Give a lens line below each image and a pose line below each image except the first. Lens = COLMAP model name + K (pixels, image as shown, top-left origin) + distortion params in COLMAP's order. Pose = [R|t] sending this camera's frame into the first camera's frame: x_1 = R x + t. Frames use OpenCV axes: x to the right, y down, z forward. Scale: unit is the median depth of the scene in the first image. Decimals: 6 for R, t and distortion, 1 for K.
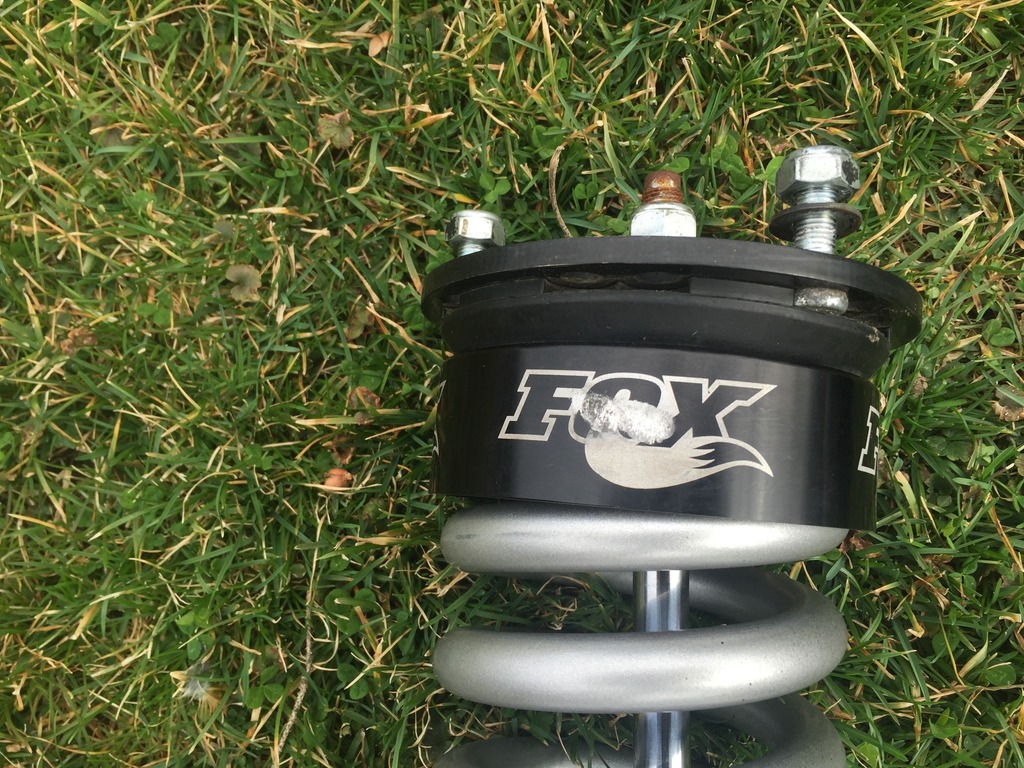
lens RADIAL K [[868.7, 0, 512.2], [0, 868.7, 383.5], [0, 0, 1]] dist [0.017368, -0.055866]
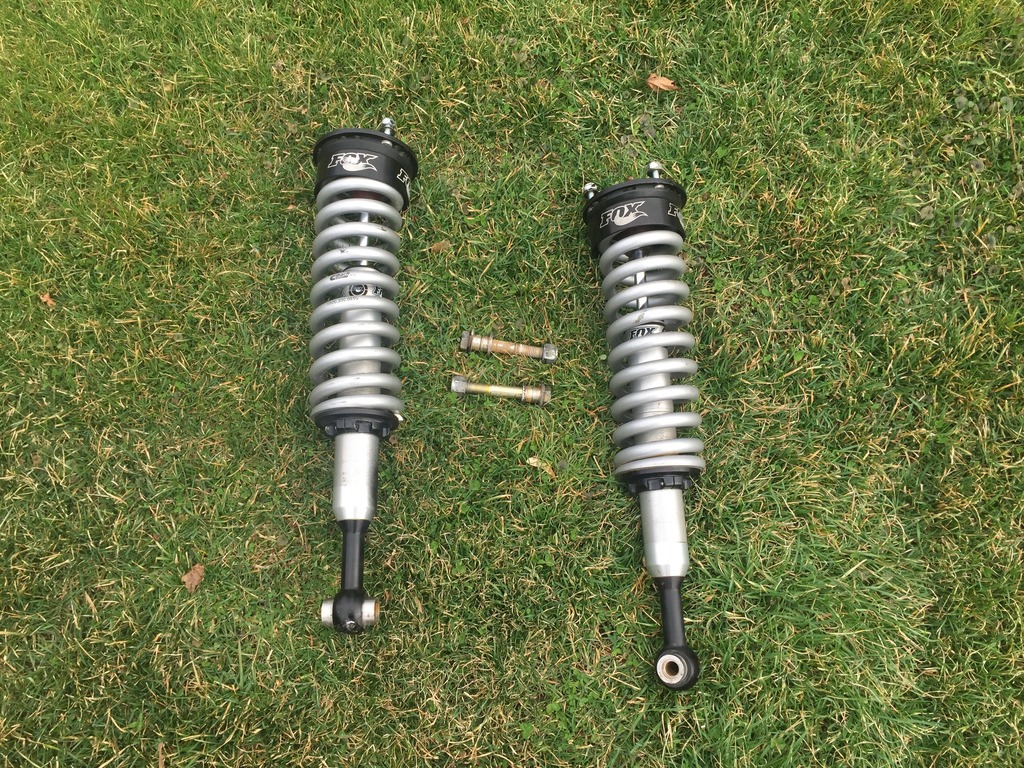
lens RADIAL K [[868.7, 0, 509.5], [0, 868.7, 387.9], [0, 0, 1]] dist [0.017368, -0.055866]
pose [[0.994183, 0.000325, 0.107708, 0.410608], [0.019816, 0.982375, -0.185866, 1.904784], [-0.105870, 0.186919, 0.976654, -3.226143]]
